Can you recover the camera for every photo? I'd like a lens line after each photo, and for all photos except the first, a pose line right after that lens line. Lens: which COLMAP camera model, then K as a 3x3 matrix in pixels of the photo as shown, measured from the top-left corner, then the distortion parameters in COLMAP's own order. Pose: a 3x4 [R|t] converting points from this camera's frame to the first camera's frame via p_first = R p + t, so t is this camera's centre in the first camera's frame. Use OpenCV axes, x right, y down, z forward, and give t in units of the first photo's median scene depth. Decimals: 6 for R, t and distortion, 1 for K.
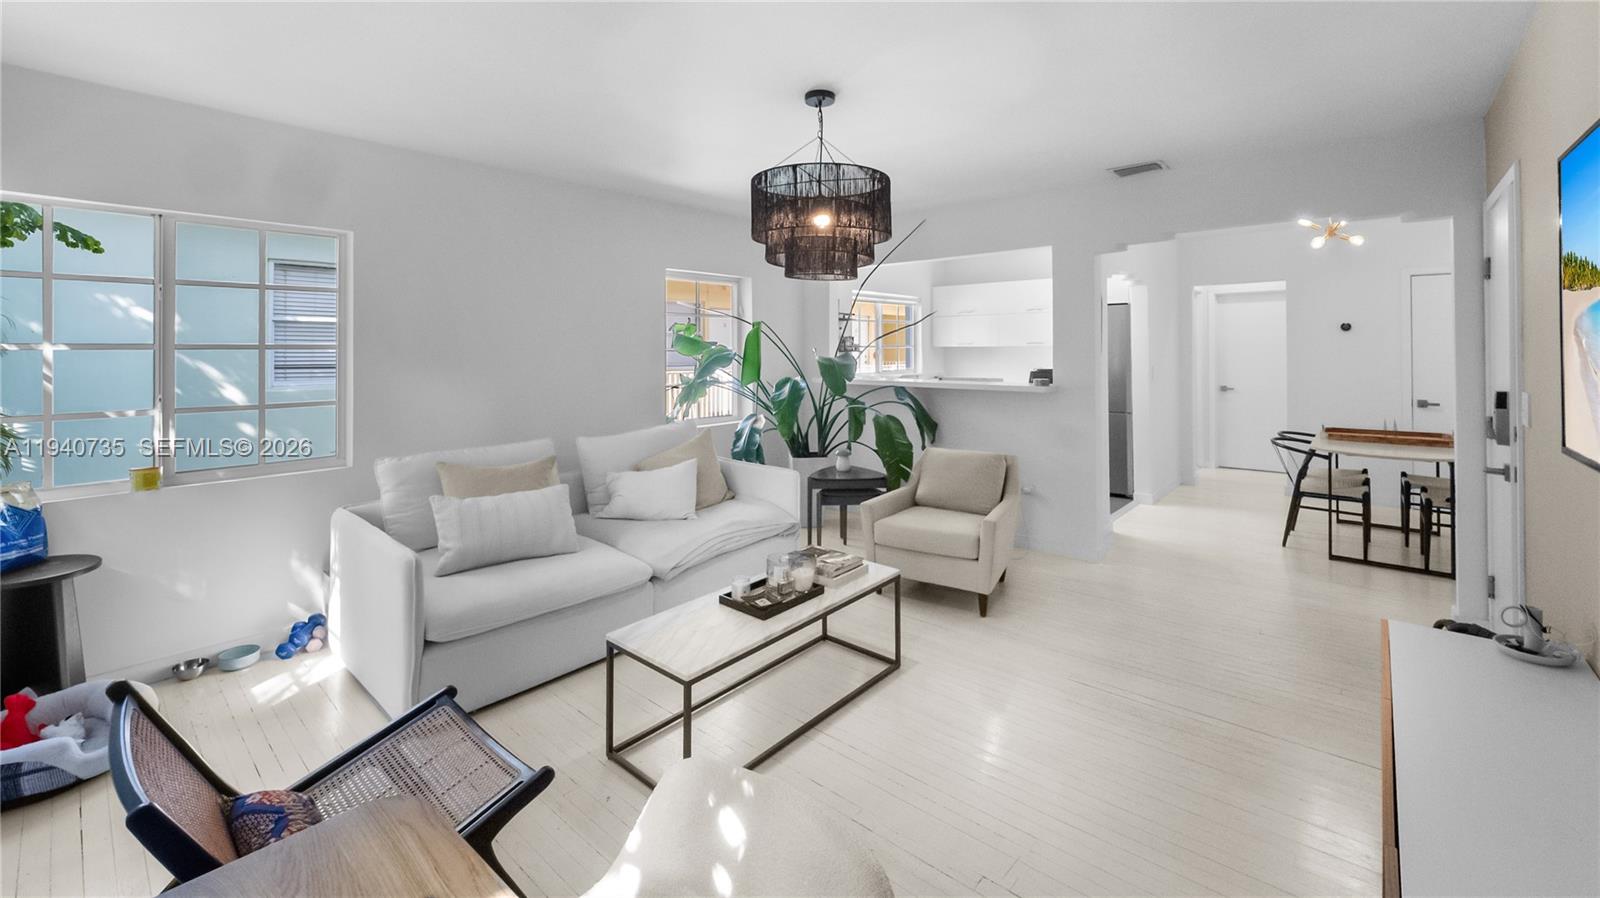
lens RADIAL K [[638.5, 0, 812.4], [0, 638.5, 451.4], [0, 0, 1]] dist [-0.000611, -0.000044]
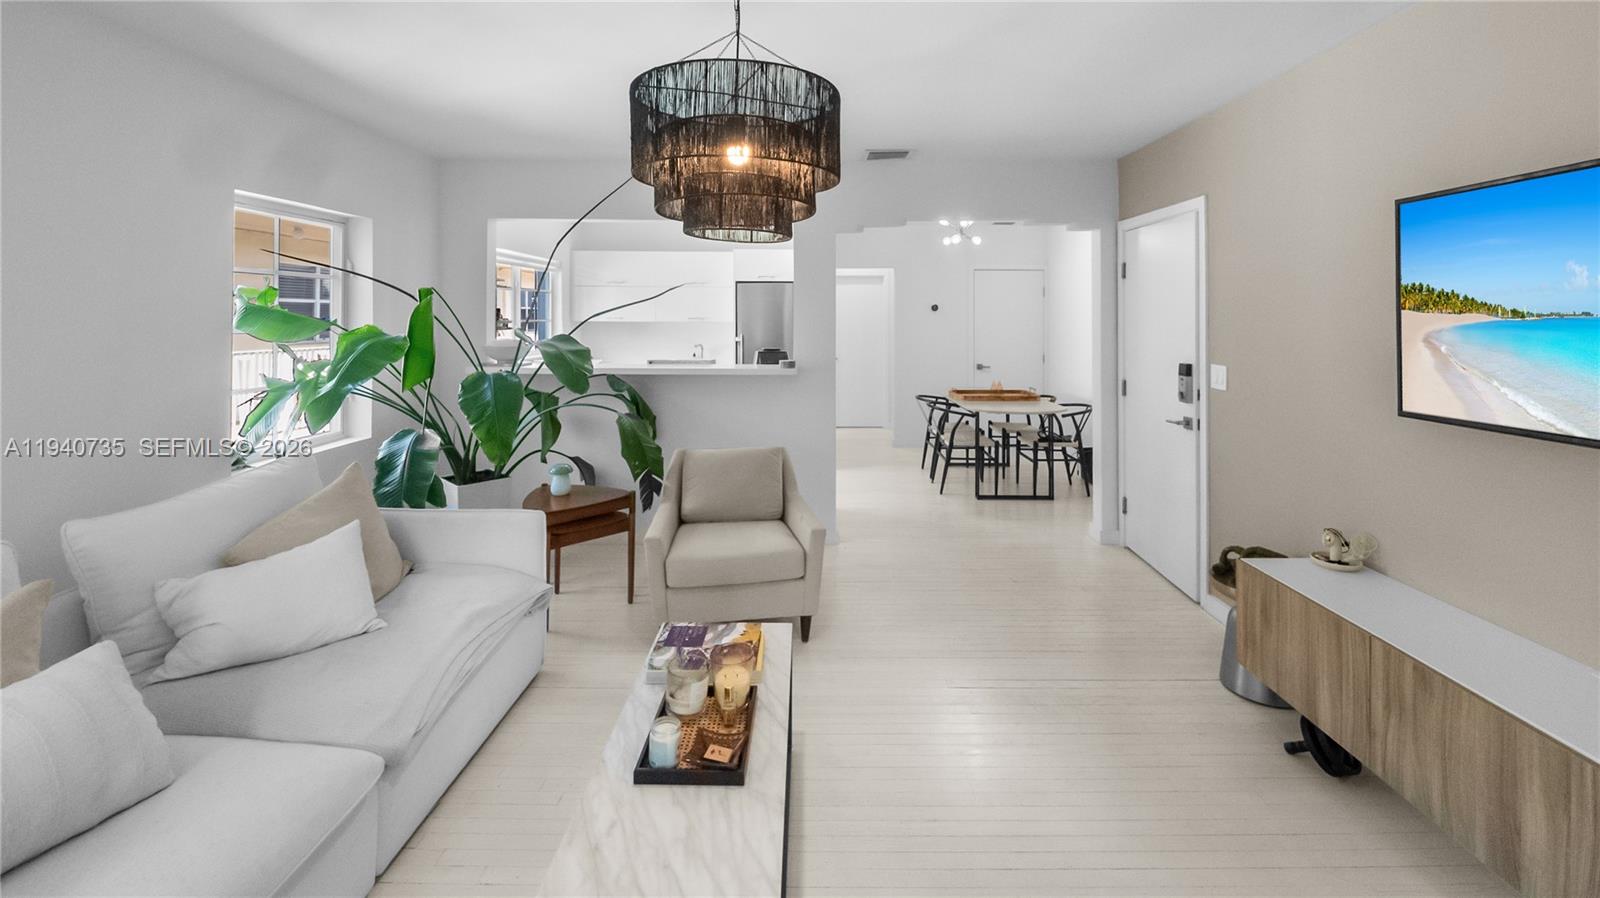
lens RADIAL K [[648.7, 0, 807.5], [0, 648.7, 398.8], [0, 0, 1]] dist [-0.021689, -0.000698]
pose [[0.762089, -0.074567, 0.643164, -0.230849], [0.098073, 0.995179, -0.000828, -0.056204], [-0.640001, 0.063708, 0.765728, 0.276656]]
